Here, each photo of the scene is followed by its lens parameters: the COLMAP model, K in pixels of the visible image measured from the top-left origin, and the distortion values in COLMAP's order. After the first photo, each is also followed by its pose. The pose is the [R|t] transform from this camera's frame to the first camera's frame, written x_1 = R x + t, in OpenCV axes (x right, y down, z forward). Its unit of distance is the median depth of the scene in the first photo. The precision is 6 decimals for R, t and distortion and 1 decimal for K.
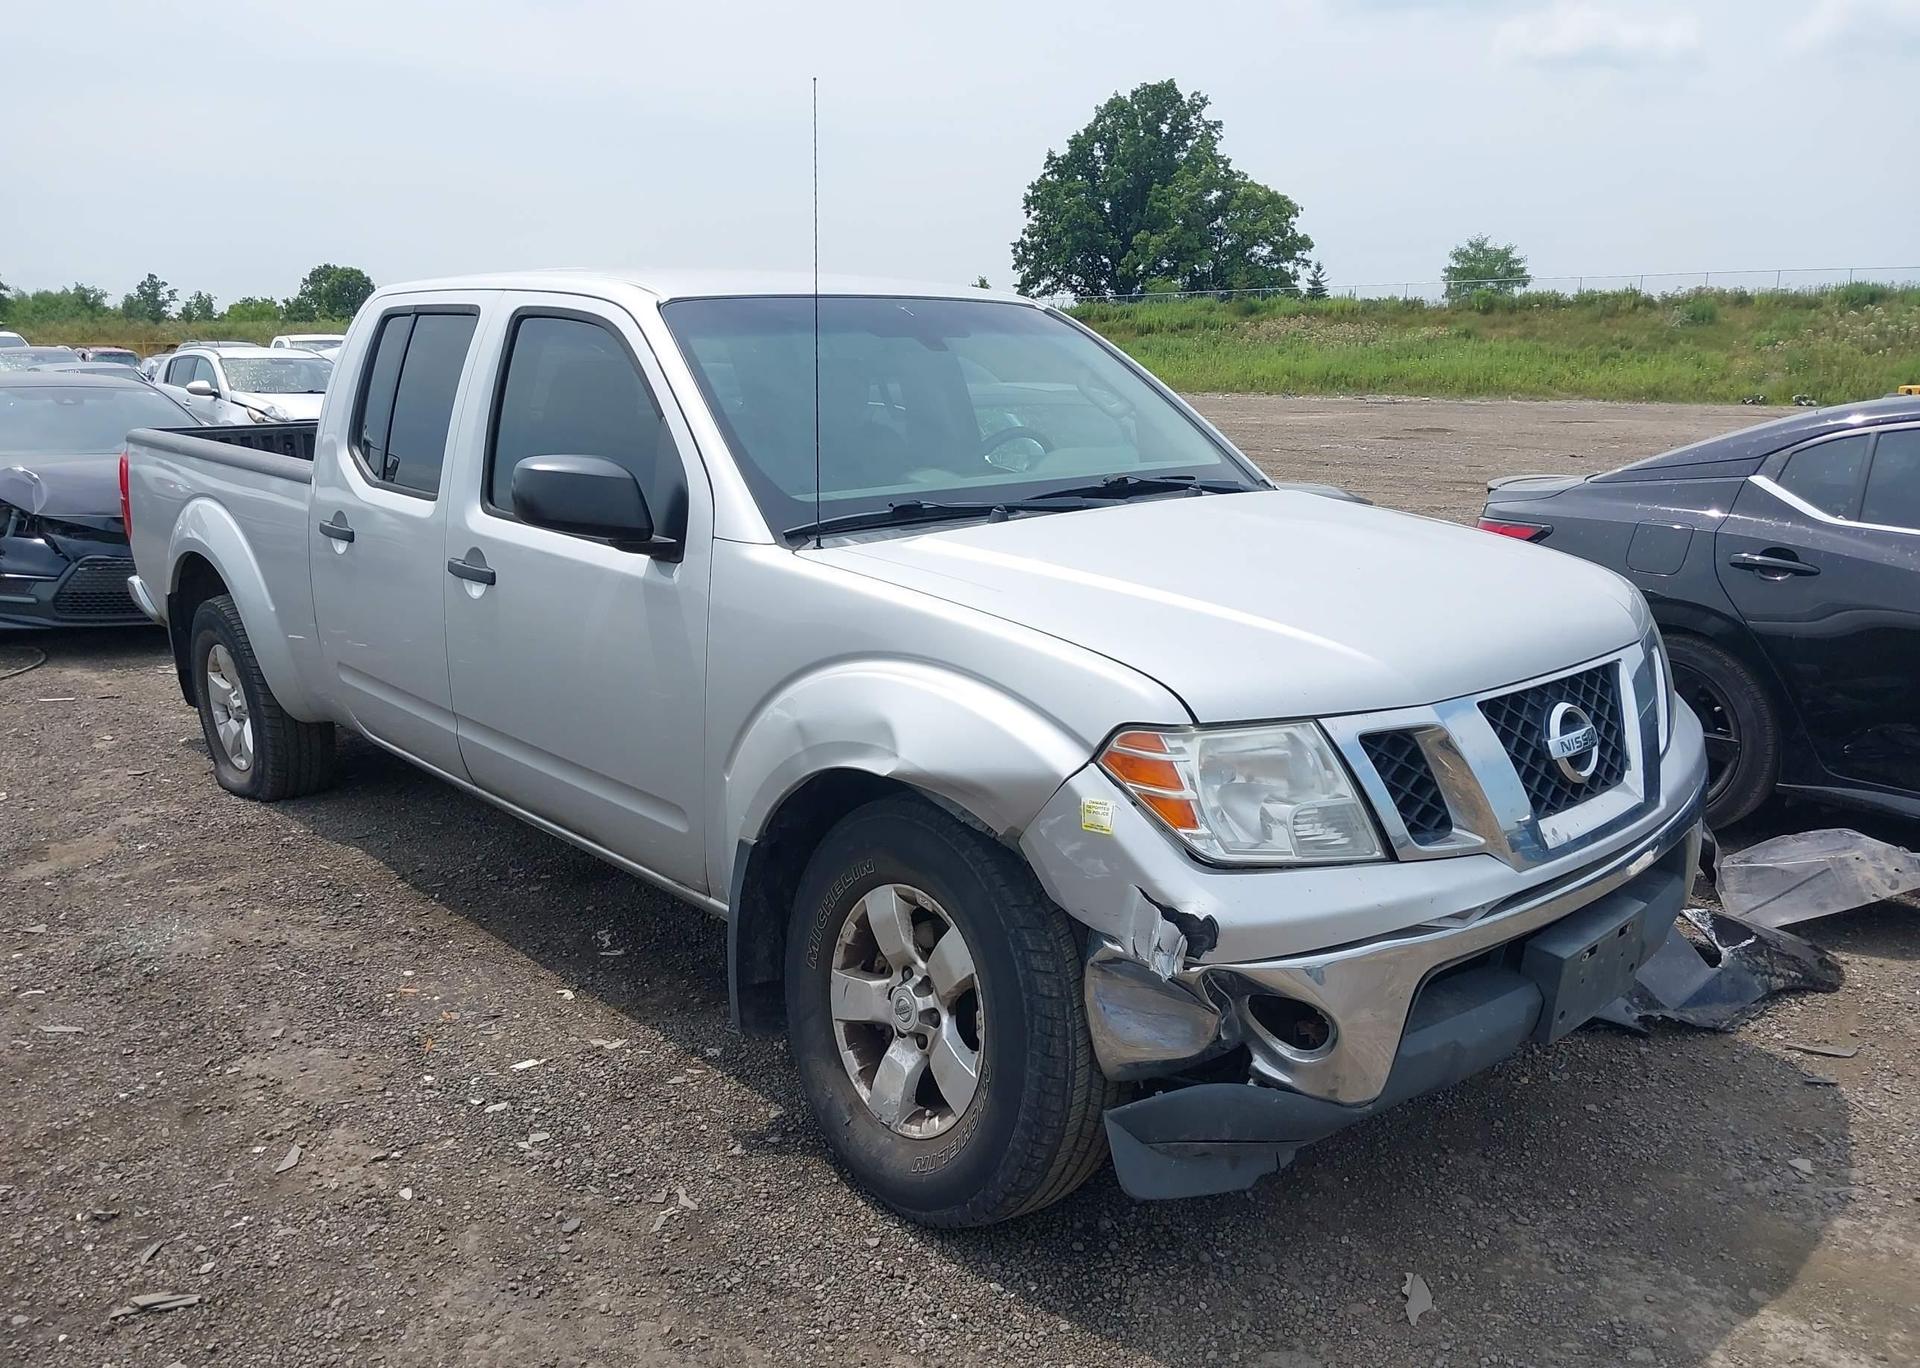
lens RADIAL K [[1547.4, 0, 902.6], [0, 1547.4, 690.7], [0, 0, 1]] dist [0.037240, -0.050653]
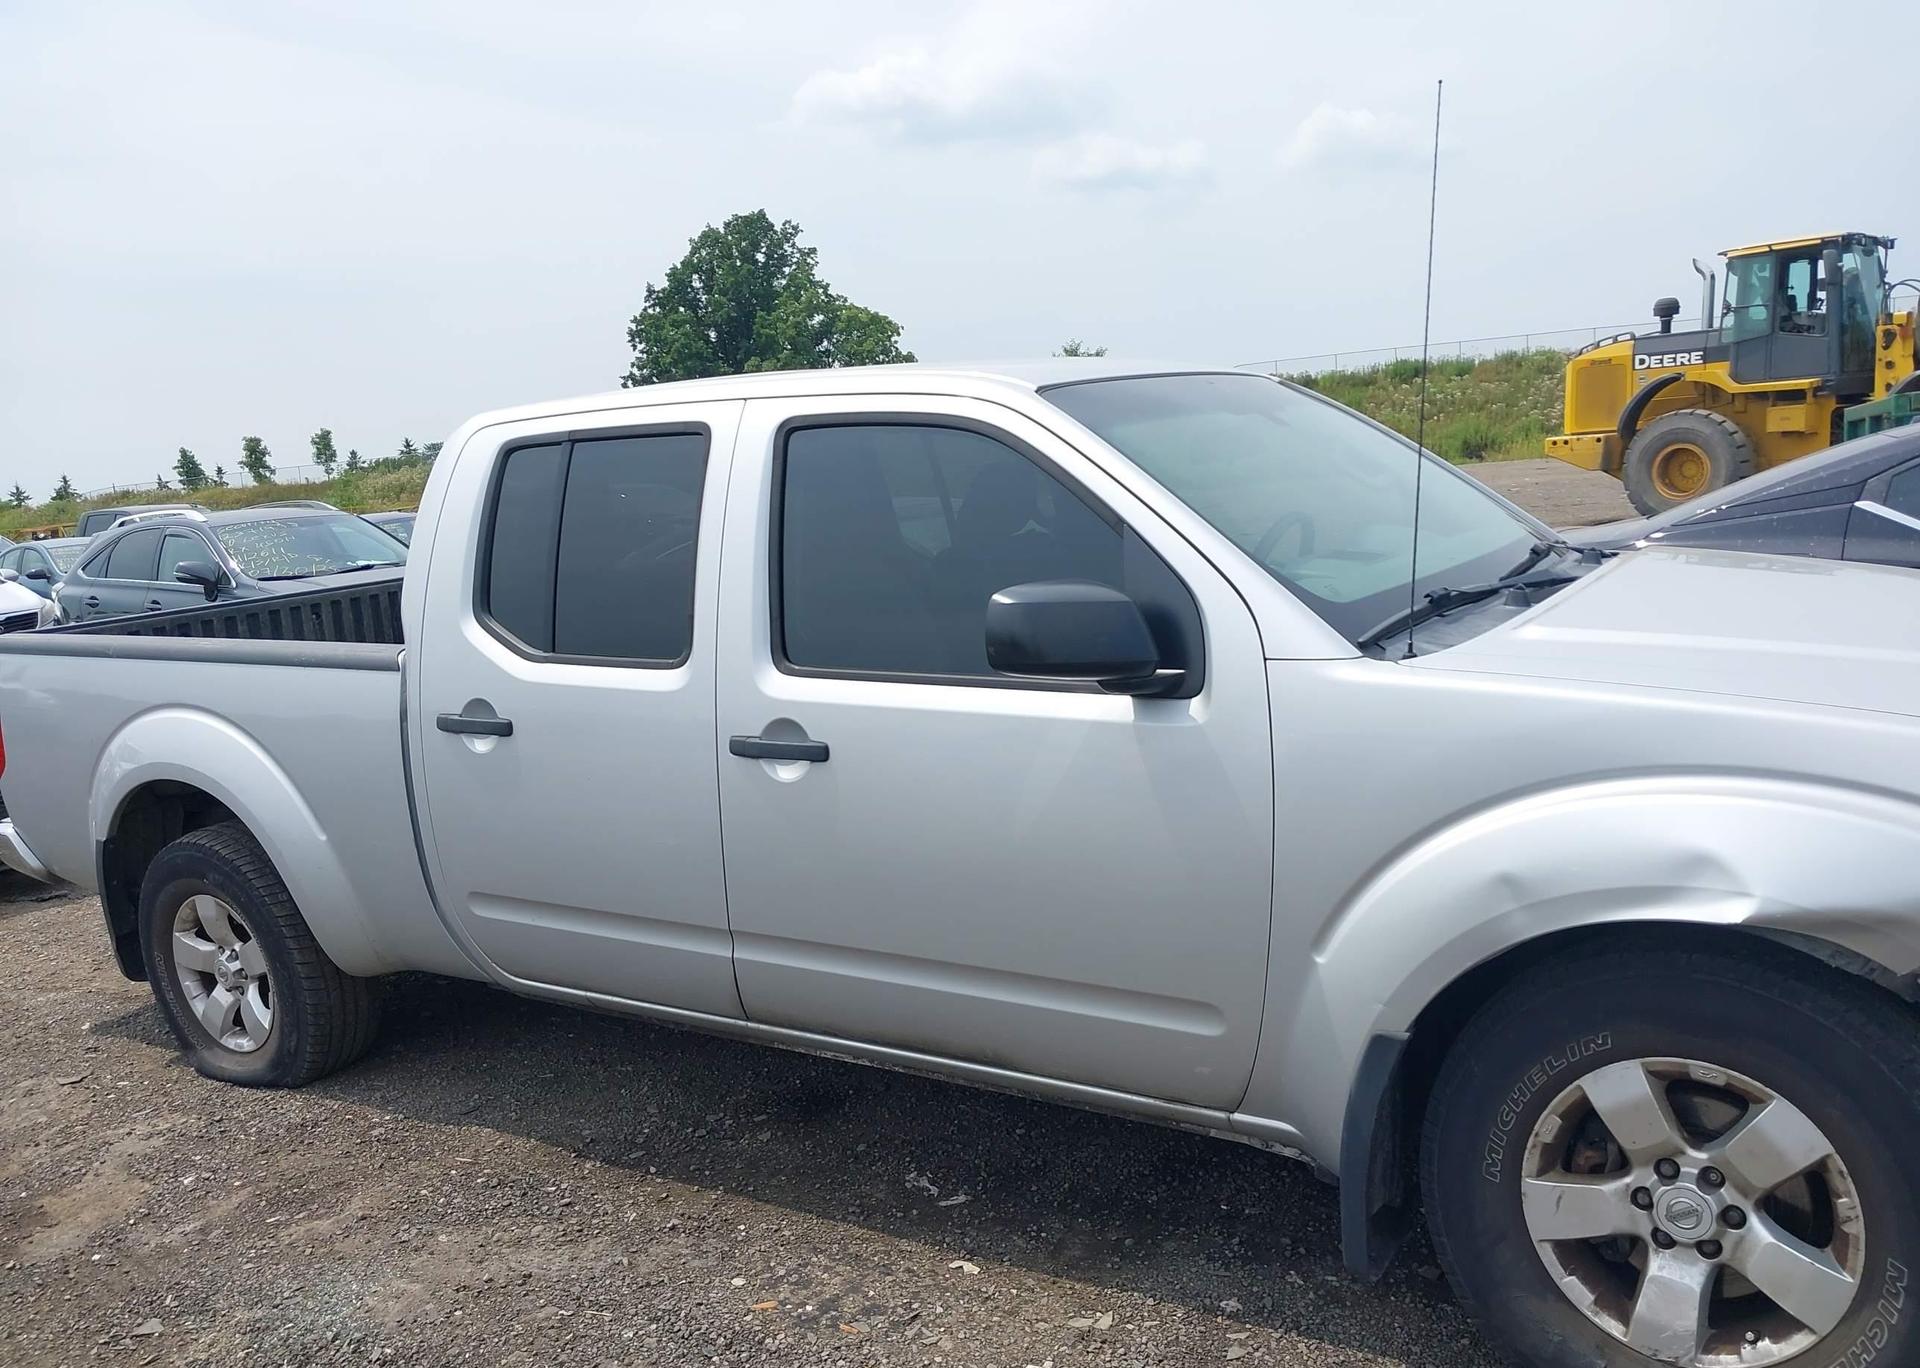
lens RADIAL K [[1547.4, 0, 919.9], [0, 1547.4, 707.1], [0, 0, 1]] dist [0.037240, -0.050653]
pose [[0.959469, -0.121013, 0.254509, -0.406163], [0.138297, 0.989073, -0.051080, -0.047863], [-0.245546, 0.084207, 0.965721, 0.224613]]
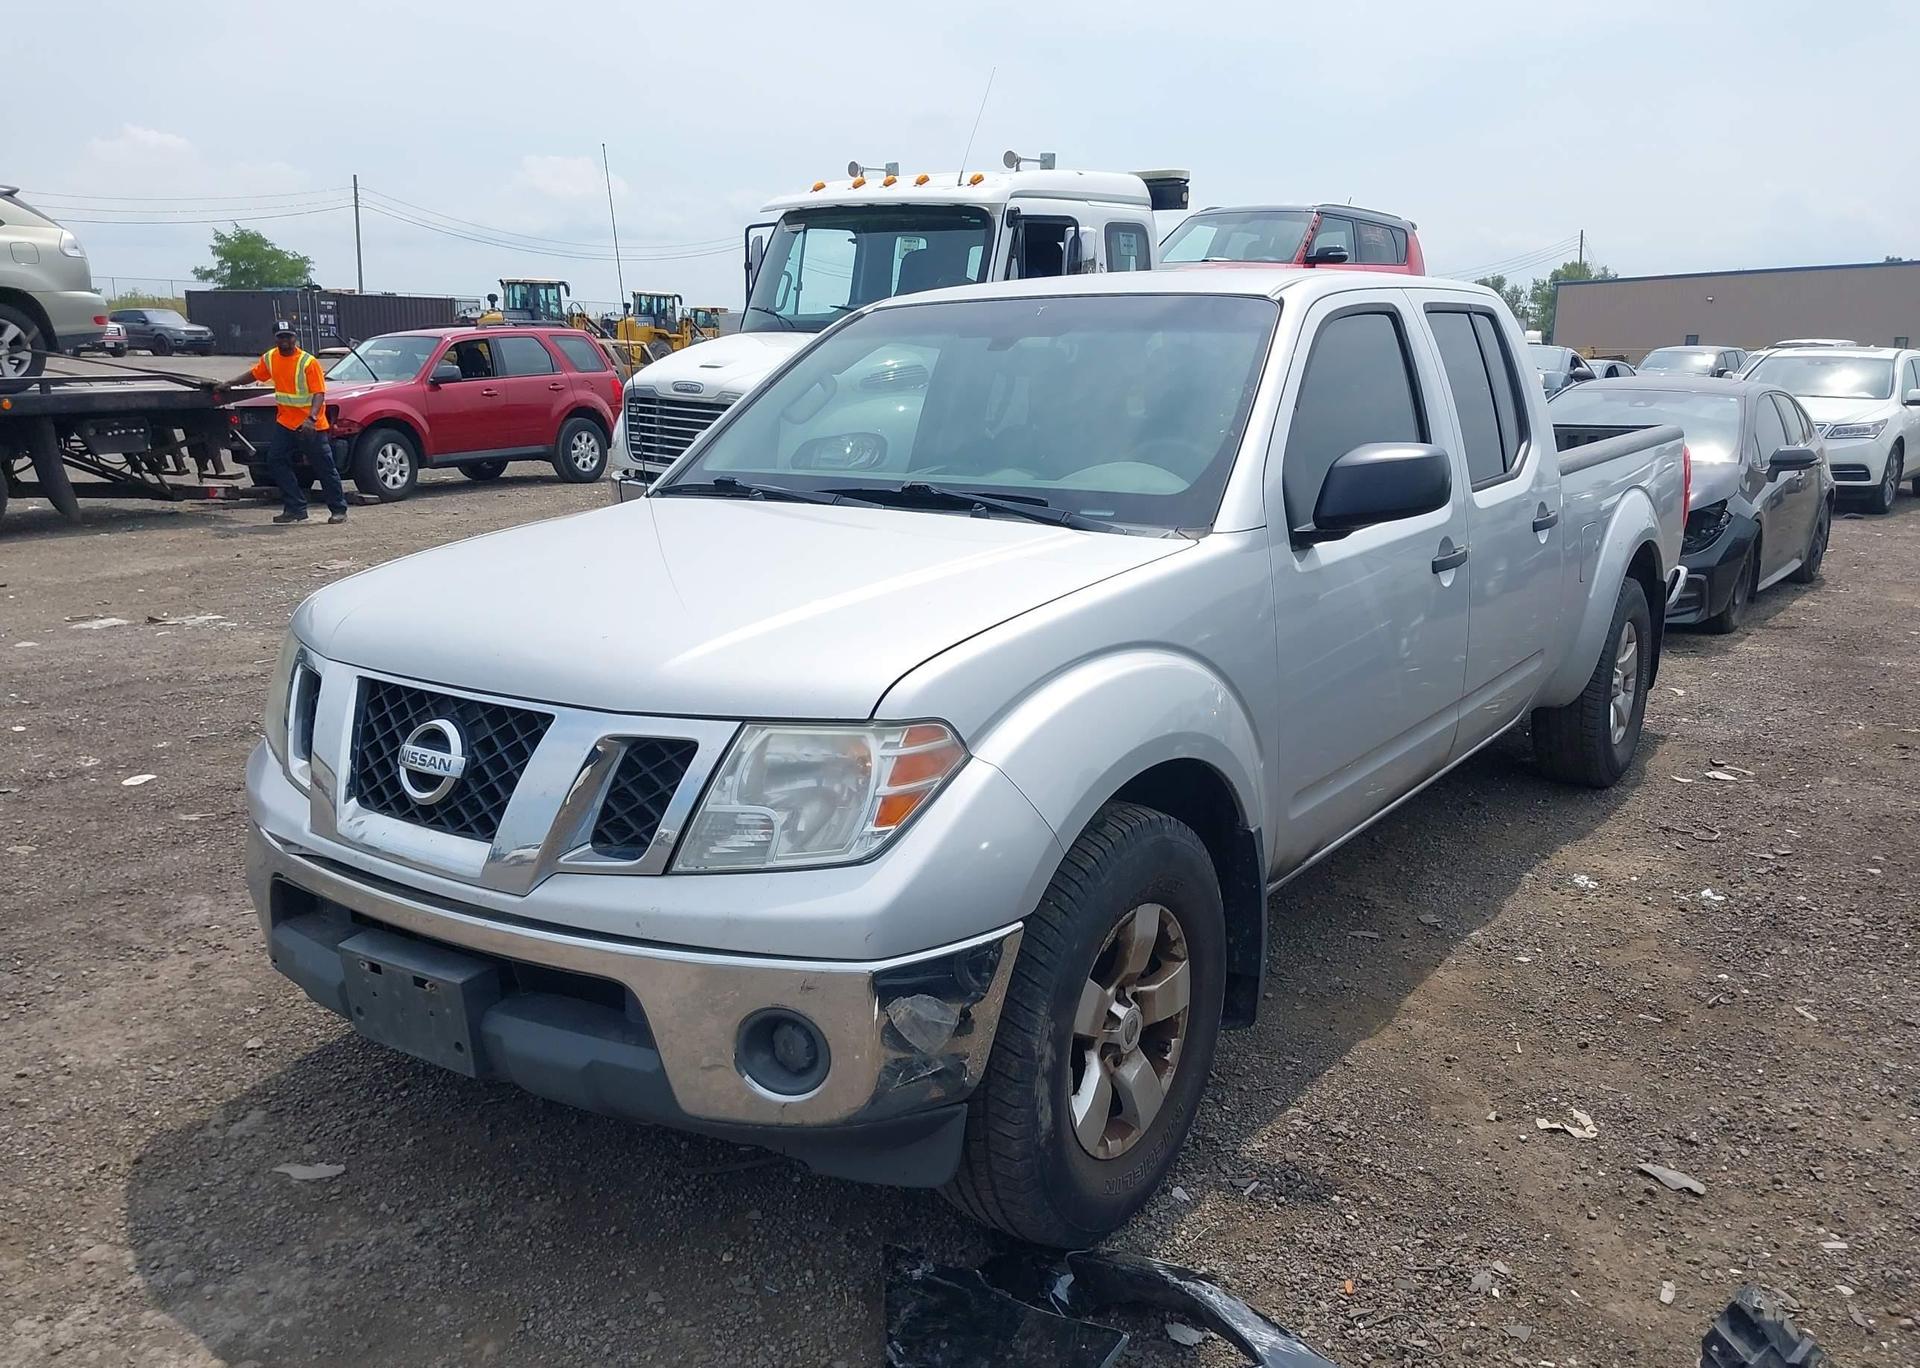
lens RADIAL K [[1547.4, 0, 963.4], [0, 1547.4, 695.6], [0, 0, 1]] dist [0.037240, -0.050653]
pose [[0.192112, 0.209390, -0.958775, 0.977241], [-0.213366, 0.962514, 0.167455, -0.162743], [0.957898, 0.172400, 0.229587, 0.766430]]
